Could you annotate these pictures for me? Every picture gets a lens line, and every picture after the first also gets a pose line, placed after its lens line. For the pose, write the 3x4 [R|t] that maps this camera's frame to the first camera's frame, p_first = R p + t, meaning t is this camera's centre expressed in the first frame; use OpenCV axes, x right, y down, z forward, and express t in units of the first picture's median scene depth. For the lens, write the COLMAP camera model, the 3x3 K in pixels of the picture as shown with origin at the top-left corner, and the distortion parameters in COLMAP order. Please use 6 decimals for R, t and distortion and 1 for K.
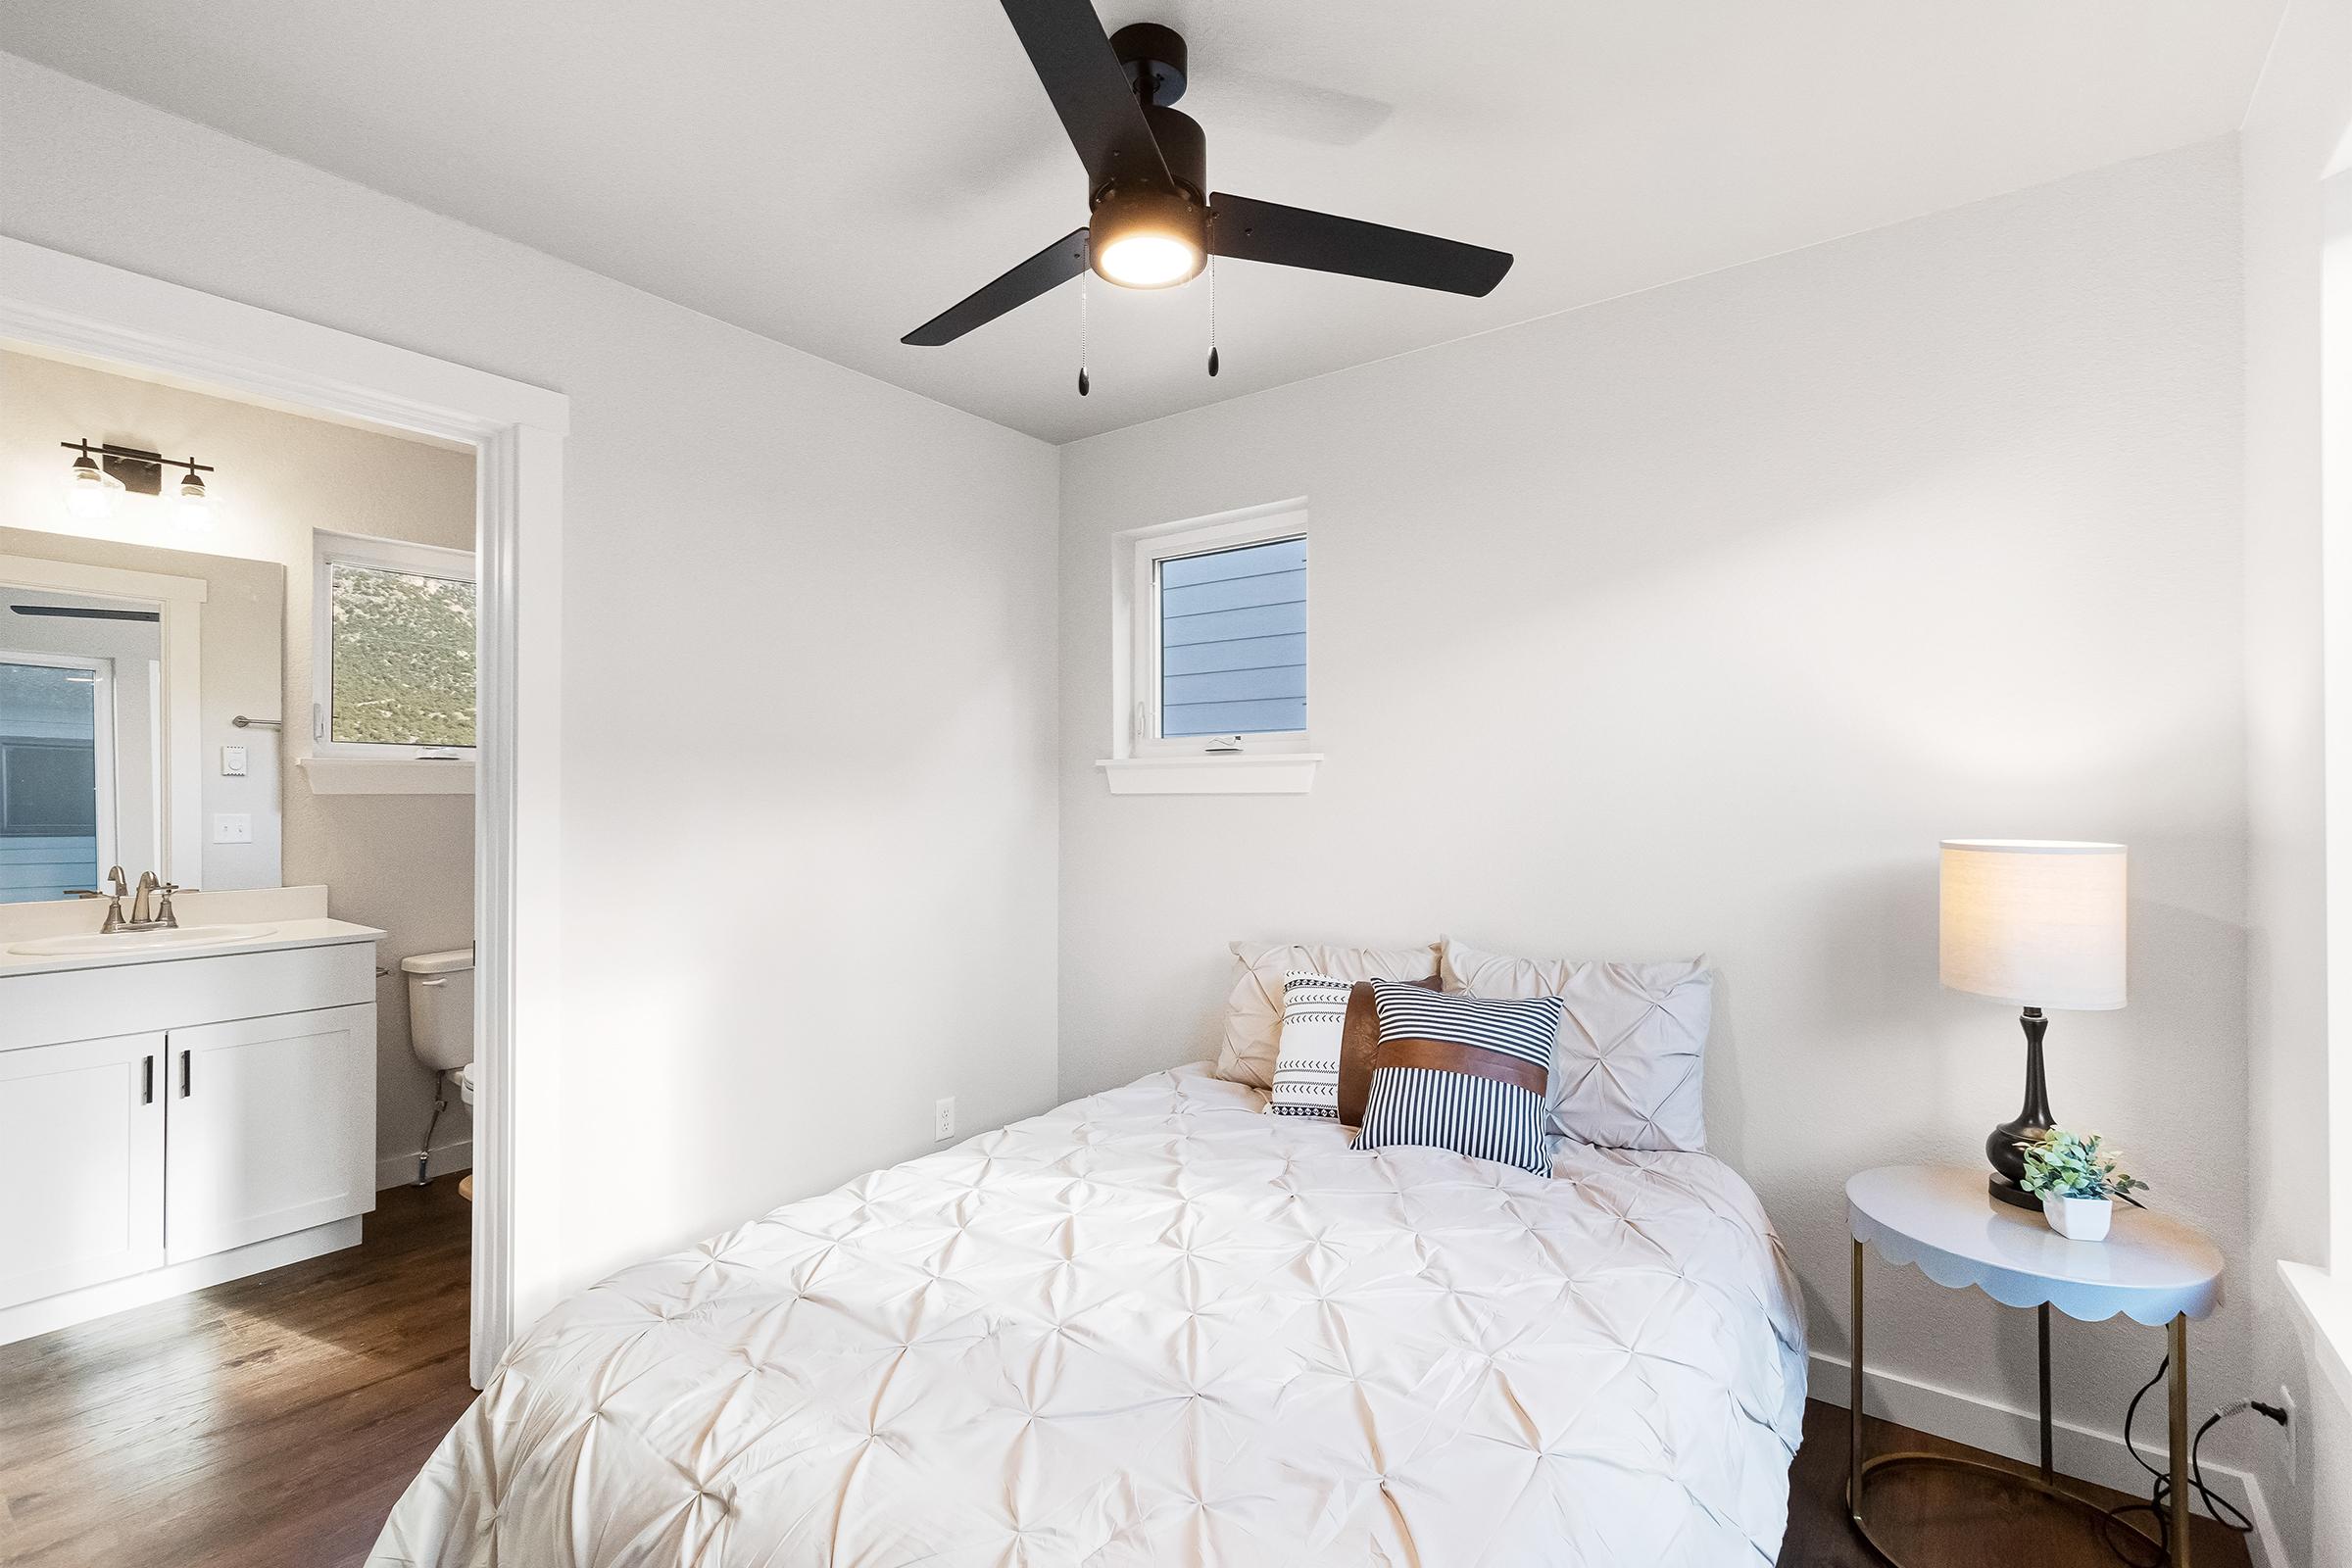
lens RADIAL K [[1069.0, 0, 1140.9], [0, 1069.0, 793.2], [0, 0, 1]] dist [-0.003230, 0.004767]
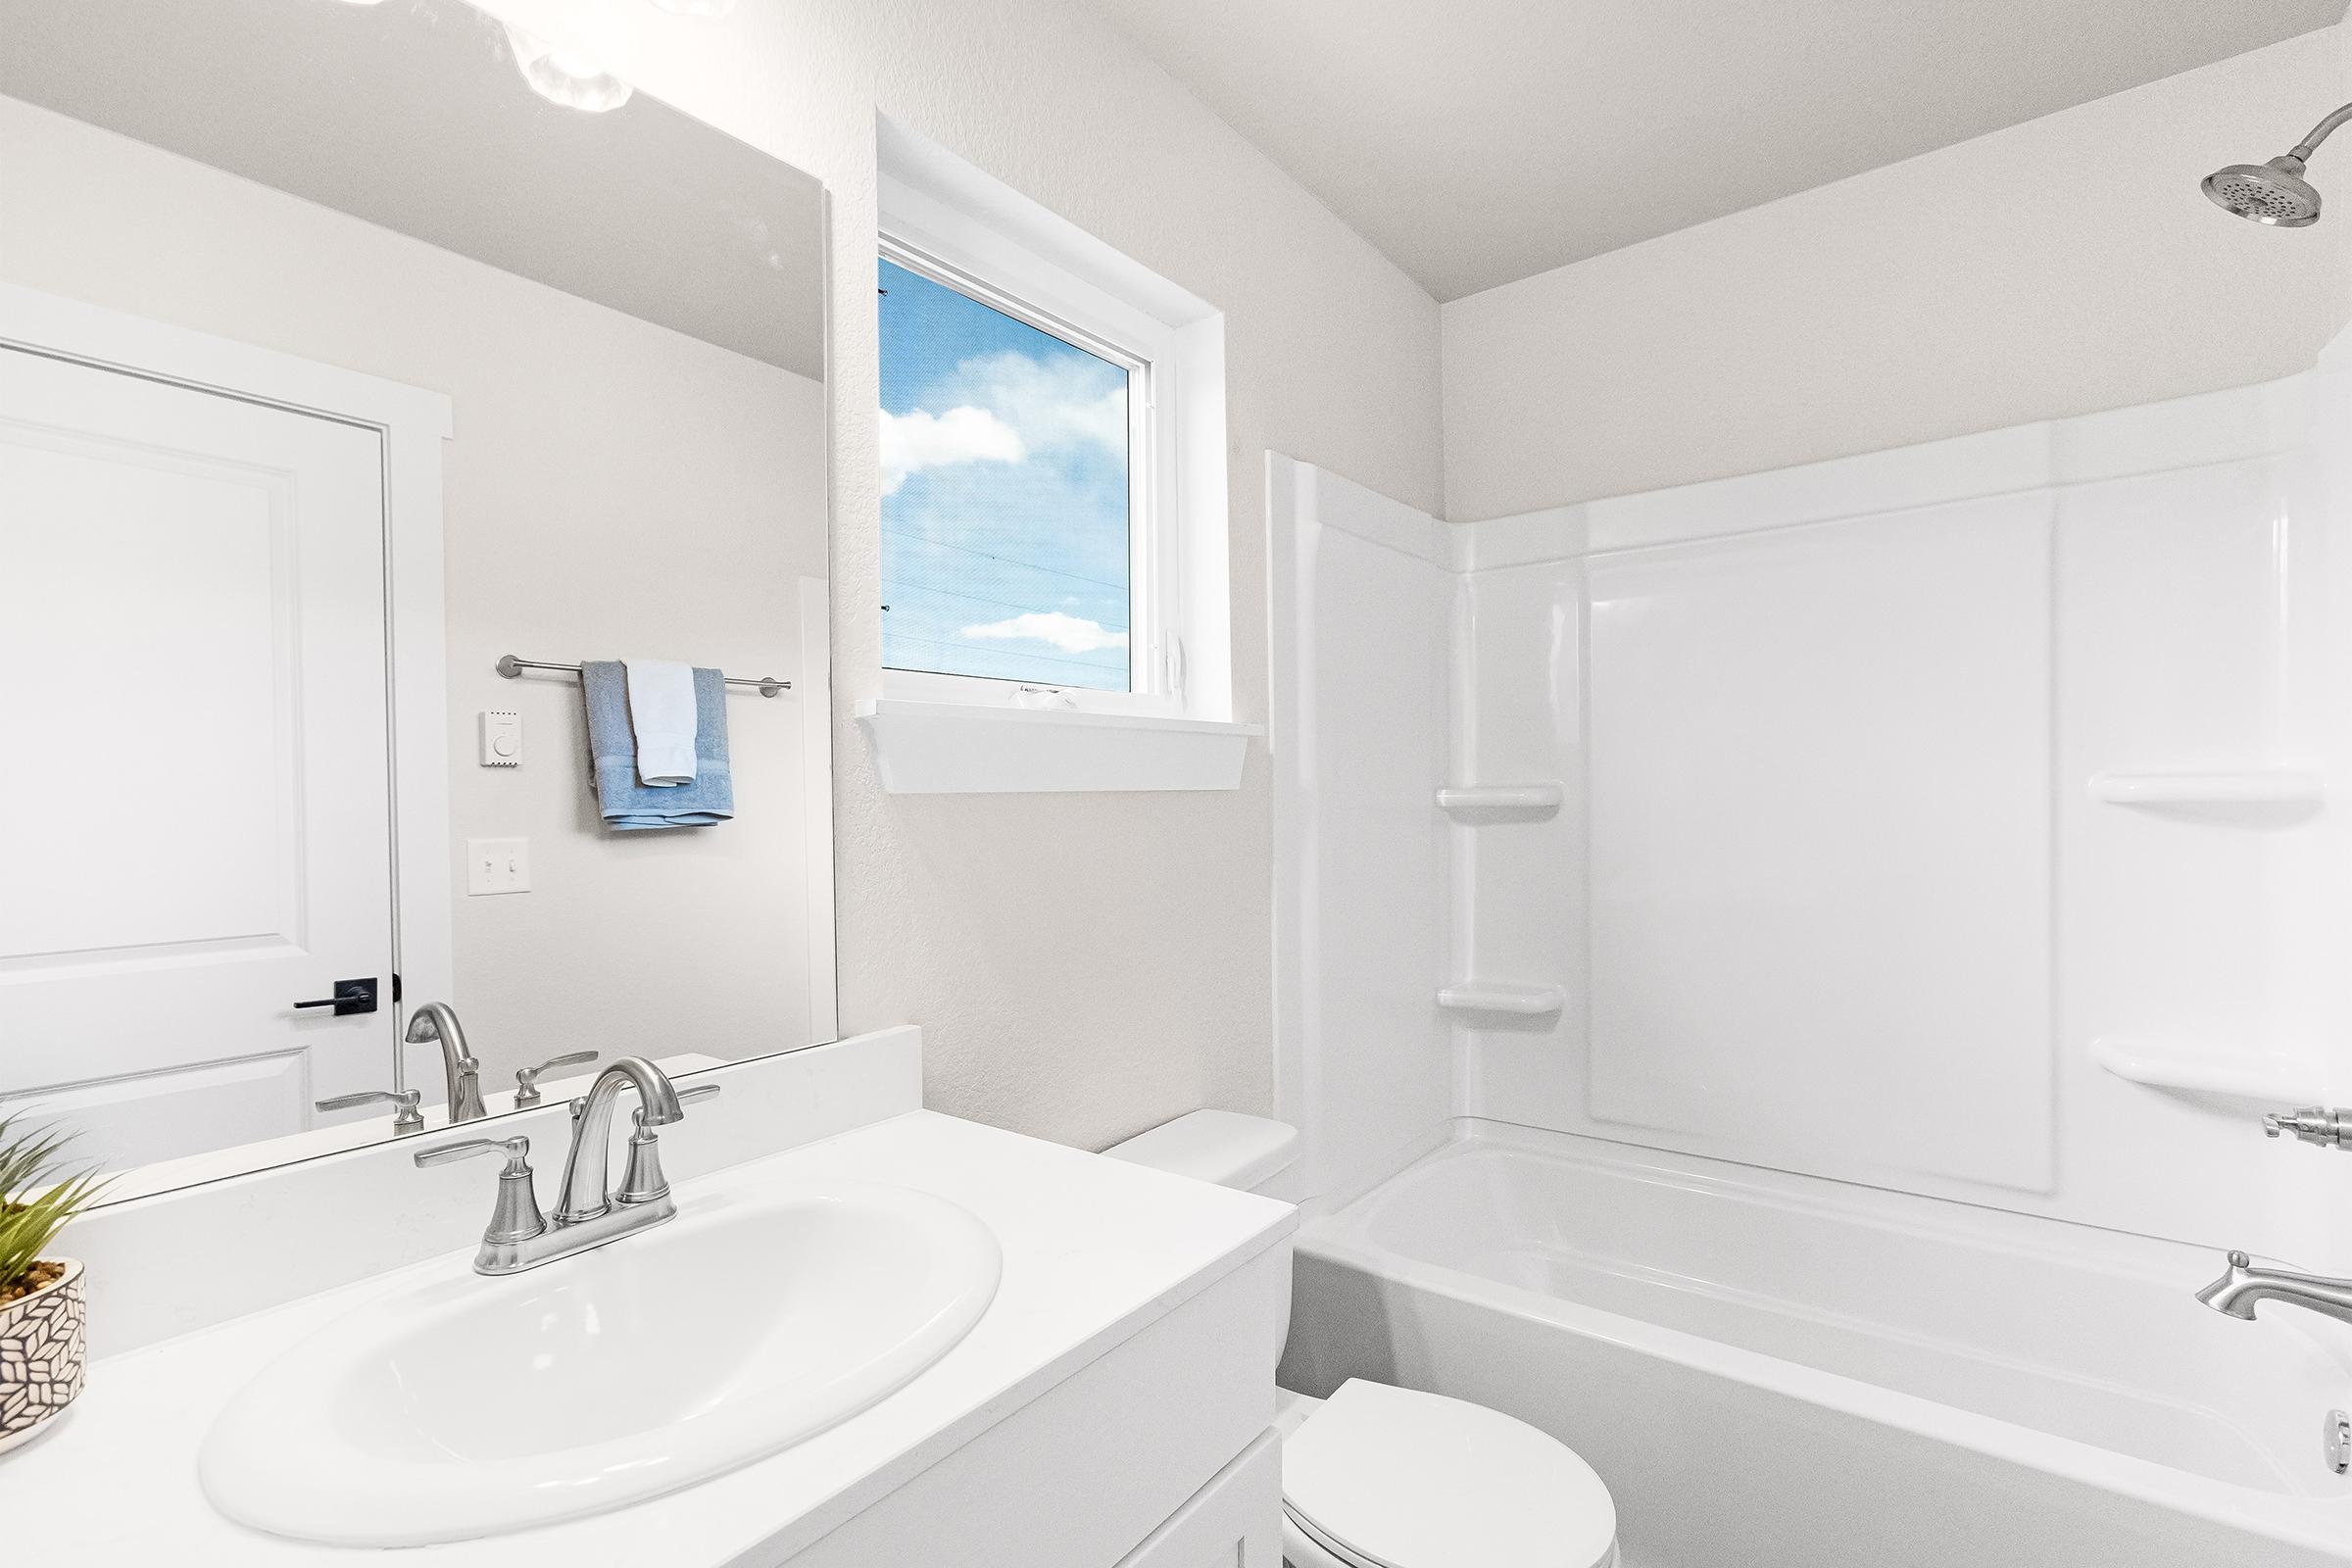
lens RADIAL K [[1069.0, 0, 1169.6], [0, 1069.0, 793.0], [0, 0, 1]] dist [-0.003230, 0.004767]
pose [[0.999969, -0.007366, -0.002724, -0.528861], [0.007338, 0.999921, -0.010168, 0.004725], [0.002799, 0.010147, 0.999945, 0.483046]]
